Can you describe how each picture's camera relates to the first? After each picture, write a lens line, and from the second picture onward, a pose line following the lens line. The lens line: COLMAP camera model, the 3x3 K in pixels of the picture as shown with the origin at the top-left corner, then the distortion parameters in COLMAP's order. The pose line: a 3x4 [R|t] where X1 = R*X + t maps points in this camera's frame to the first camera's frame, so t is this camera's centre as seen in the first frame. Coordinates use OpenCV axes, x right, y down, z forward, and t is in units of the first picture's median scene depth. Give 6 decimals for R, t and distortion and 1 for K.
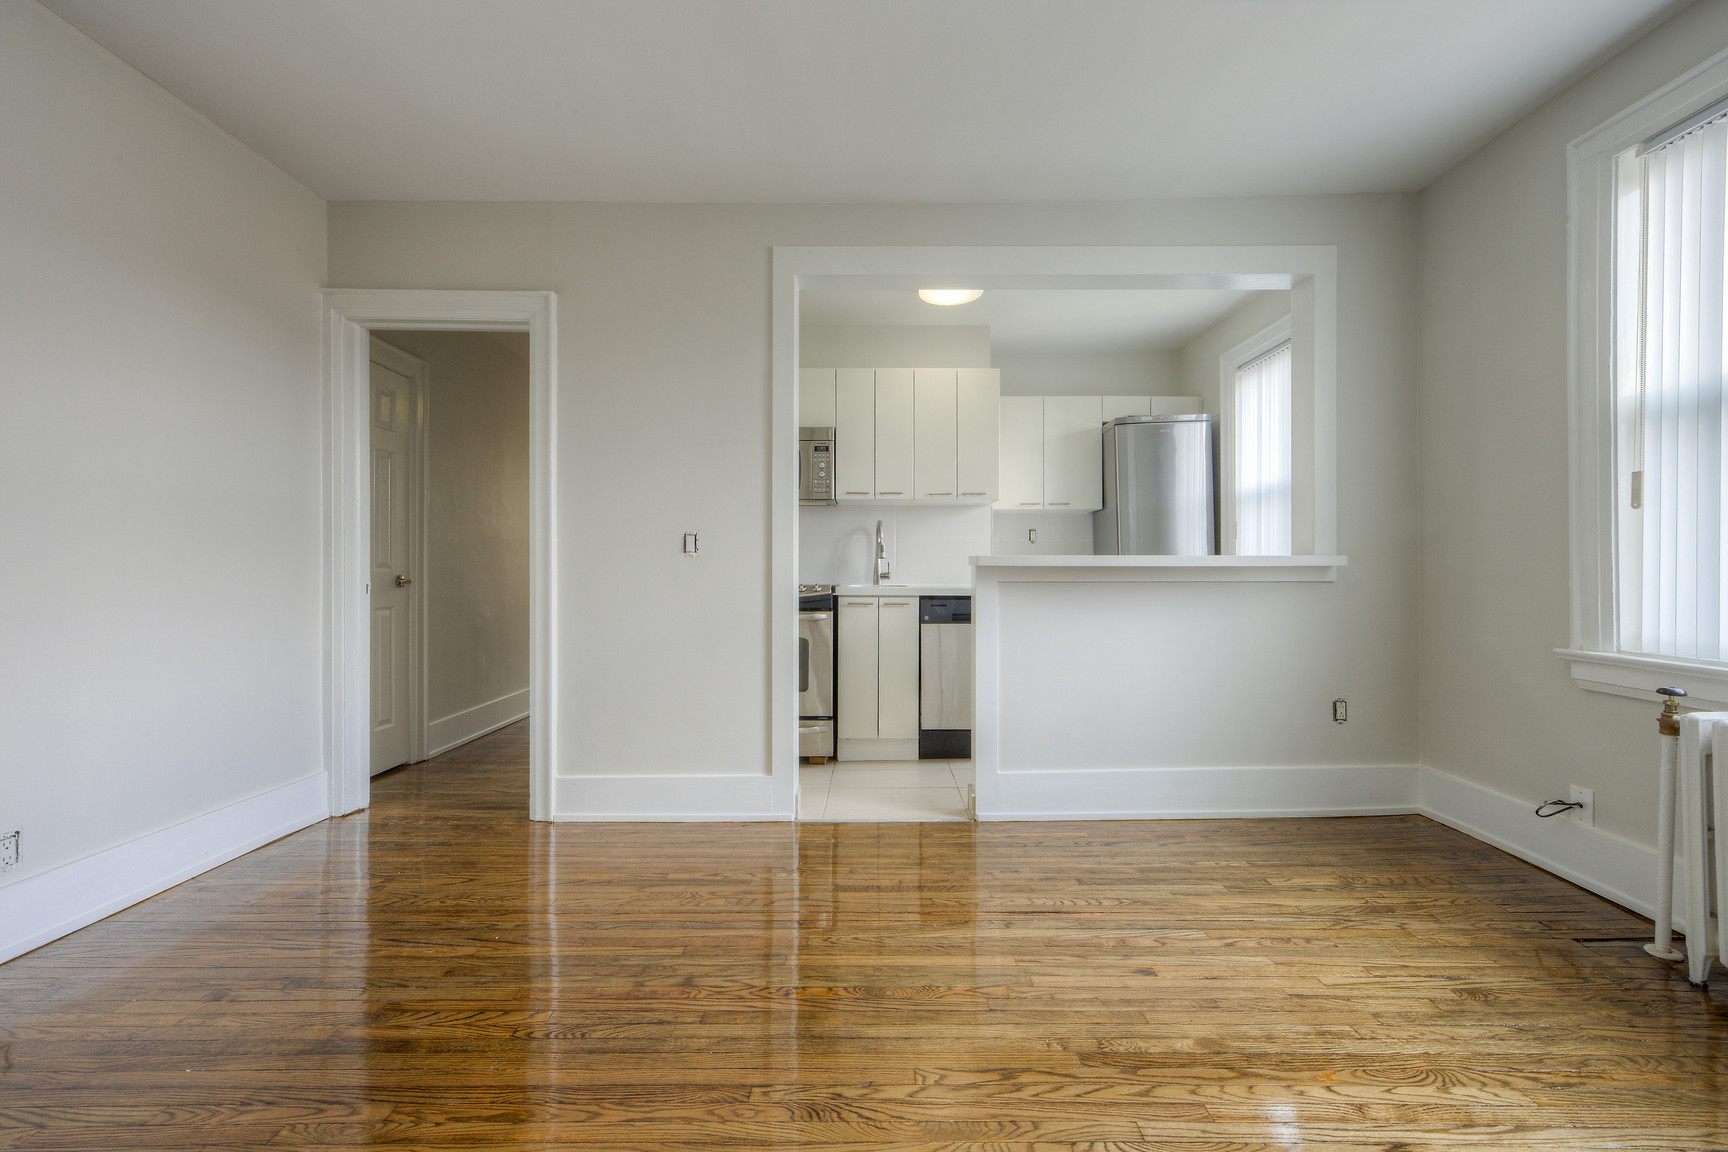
lens RADIAL K [[684.0, 0, 870.4], [0, 684.0, 570.5], [0, 0, 1]] dist [0.005419, 0.000388]
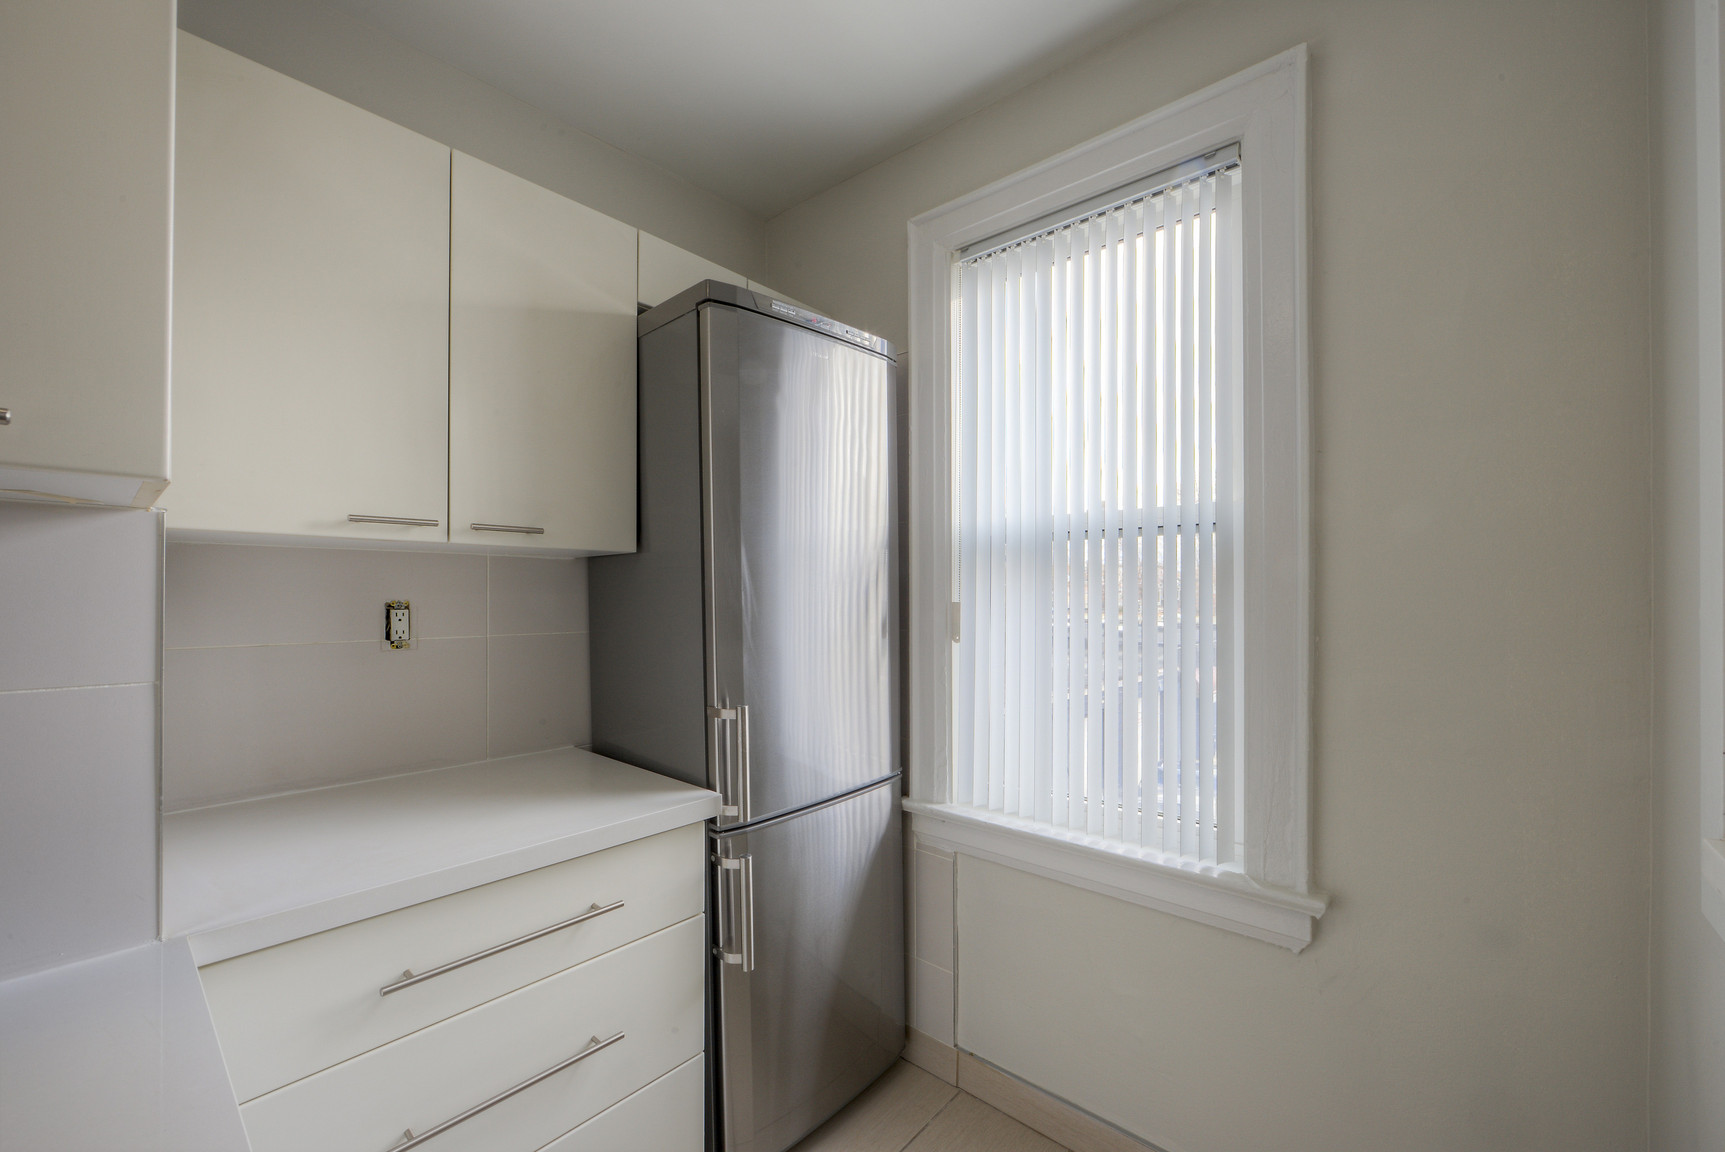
lens RADIAL K [[677.2, 0, 862.9], [0, 677.2, 594.7], [0, 0, 1]] dist [-0.012572, -0.000043]
pose [[0.655399, 0.002565, 0.755278, 0.259037], [-0.002144, 0.999997, -0.001535, -0.114236], [-0.755280, -0.000613, 0.655402, 1.148545]]
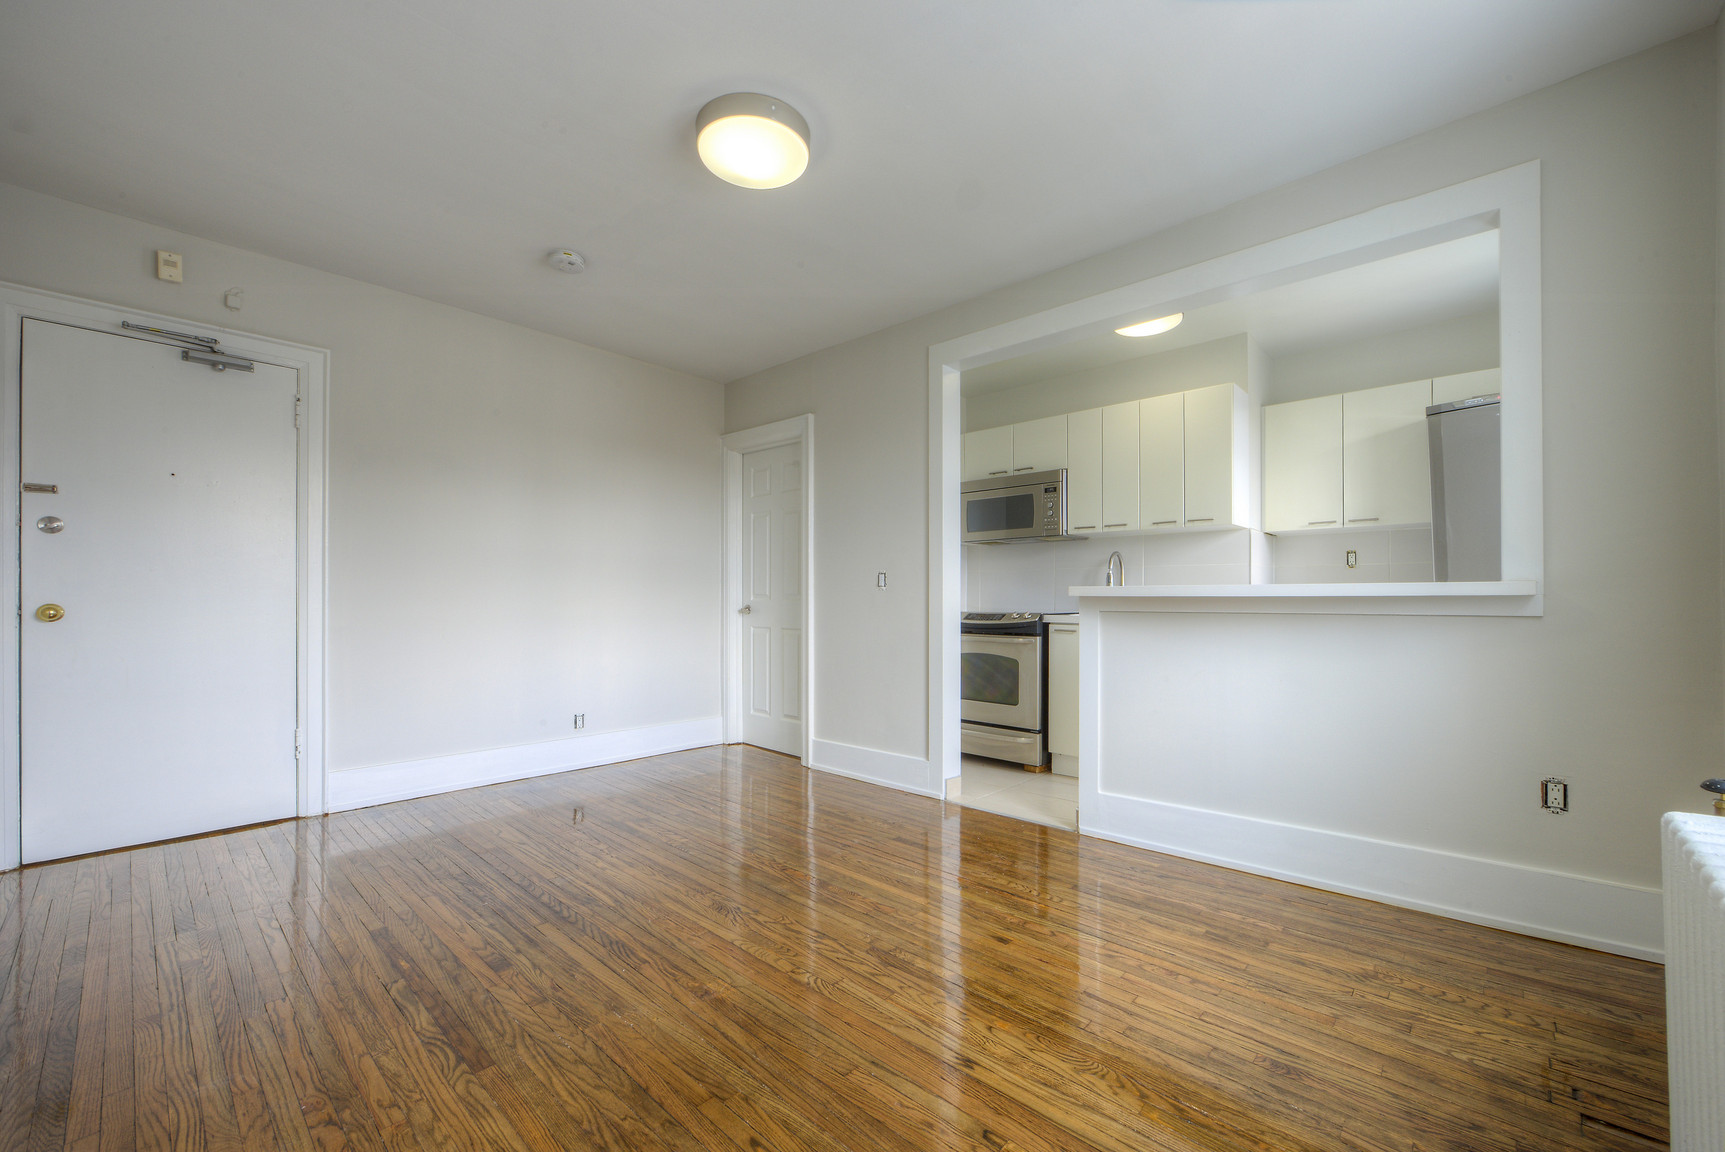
lens RADIAL K [[682.4, 0, 866.6], [0, 682.4, 597.1], [0, 0, 1]] dist [-0.008042, 0.000193]
pose [[0.738177, -0.001380, -0.674605, 0.640035], [-0.001835, 0.999990, -0.004054, 0.000079], [0.674604, 0.004230, 0.738168, -0.016136]]
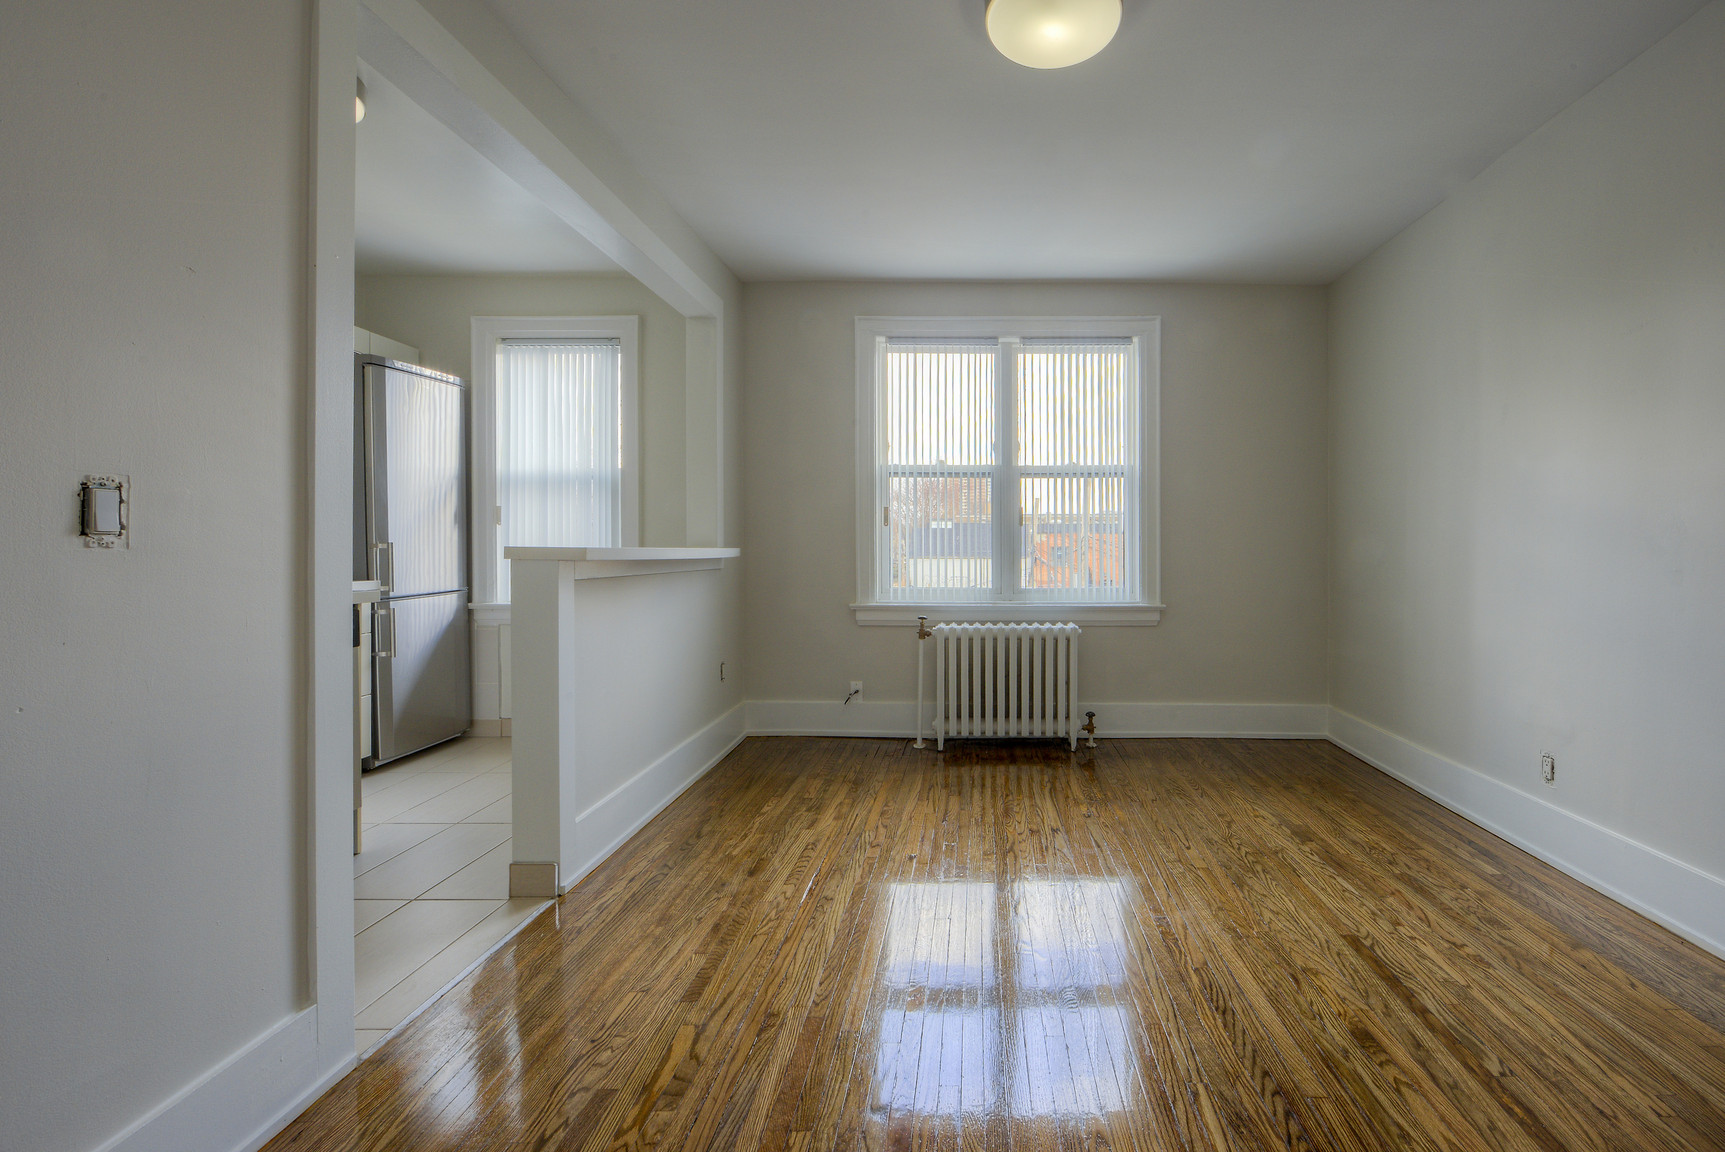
lens RADIAL K [[731.7, 0, 975.0], [0, 731.7, 550.5], [0, 0, 1]] dist [-0.013782, 0.000392]
pose [[-0.001523, -0.000930, 0.999998, -0.661731], [0.001780, 0.999998, 0.000933, -0.017566], [-0.999997, 0.001781, -0.001521, 0.547860]]
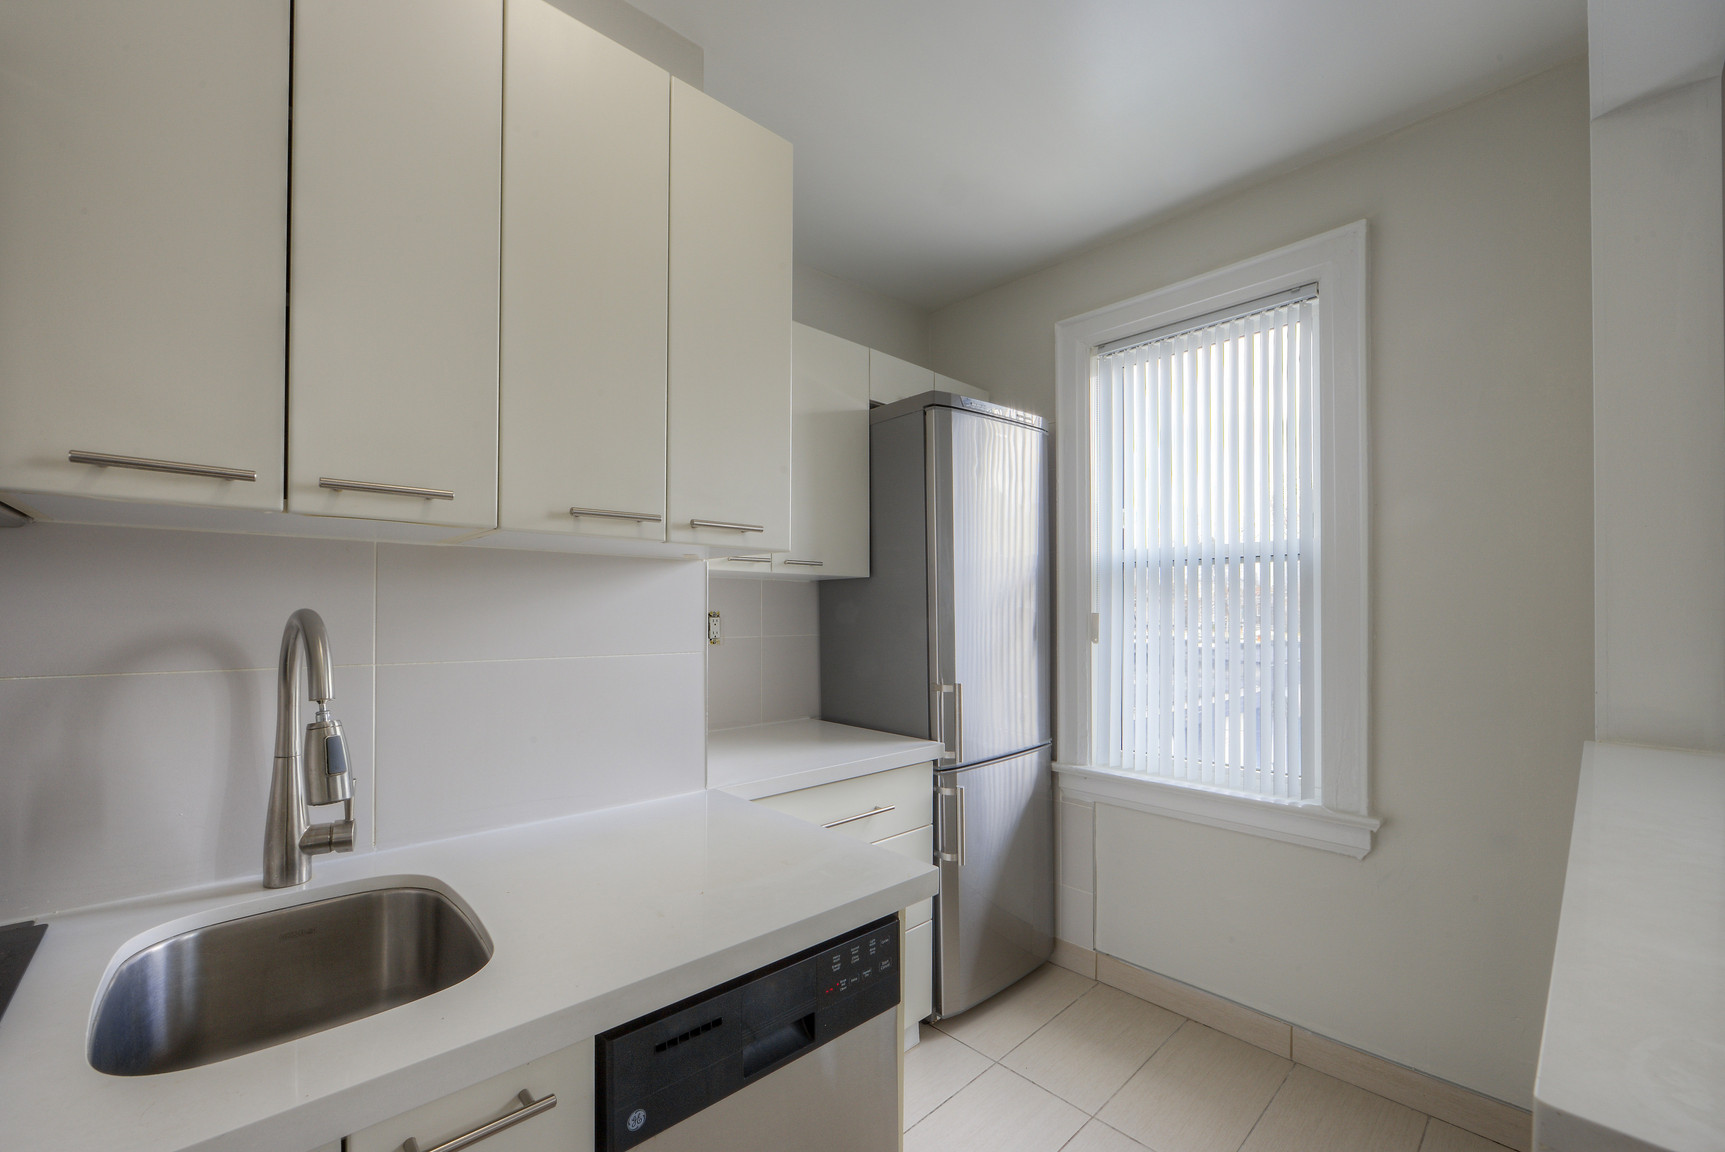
lens RADIAL K [[696.4, 0, 859.8], [0, 696.4, 610.6], [0, 0, 1]] dist [-0.012255, 0.000005]
pose [[0.726155, 0.002236, 0.687527, -0.015091], [-0.001226, 0.999997, -0.001958, -0.108756], [-0.687530, 0.000579, 0.726156, 1.071158]]
